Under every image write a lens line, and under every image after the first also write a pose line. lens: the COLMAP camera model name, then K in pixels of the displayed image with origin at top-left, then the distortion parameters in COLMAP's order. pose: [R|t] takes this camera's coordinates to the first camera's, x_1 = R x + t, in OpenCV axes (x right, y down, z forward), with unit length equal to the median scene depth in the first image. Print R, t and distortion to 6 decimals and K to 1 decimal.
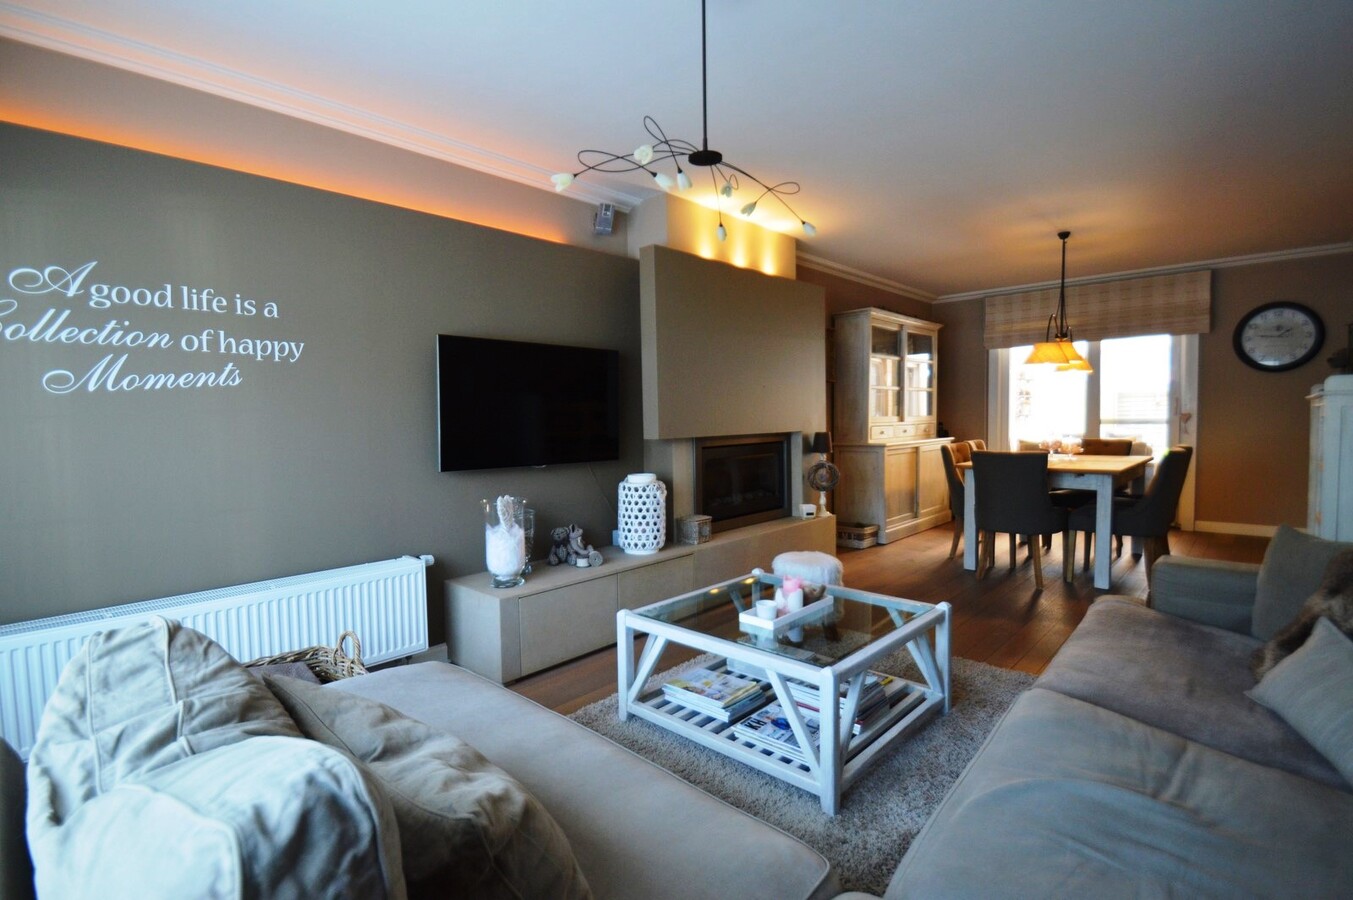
lens RADIAL K [[656.2, 0, 657.5], [0, 656.2, 446.9], [0, 0, 1]] dist [0.016517, -0.019851]
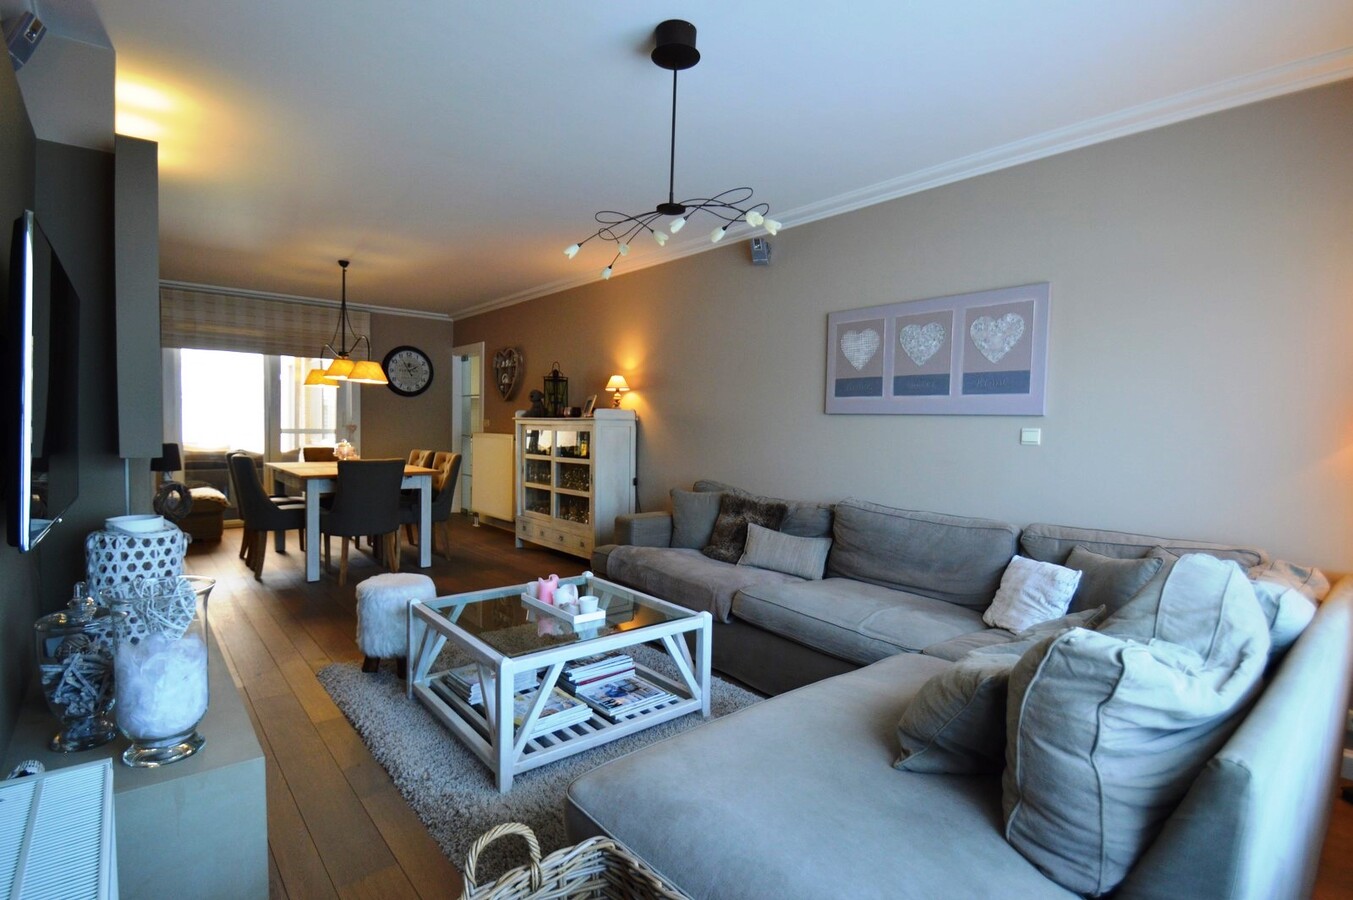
lens RADIAL K [[656.2, 0, 657.5], [0, 656.2, 446.9], [0, 0, 1]] dist [0.016517, -0.019851]
pose [[0.121783, -0.016654, 0.992417, -0.424482], [0.027255, 0.999538, 0.013429, -0.013121], [-0.992183, 0.025413, 0.122180, 0.347411]]
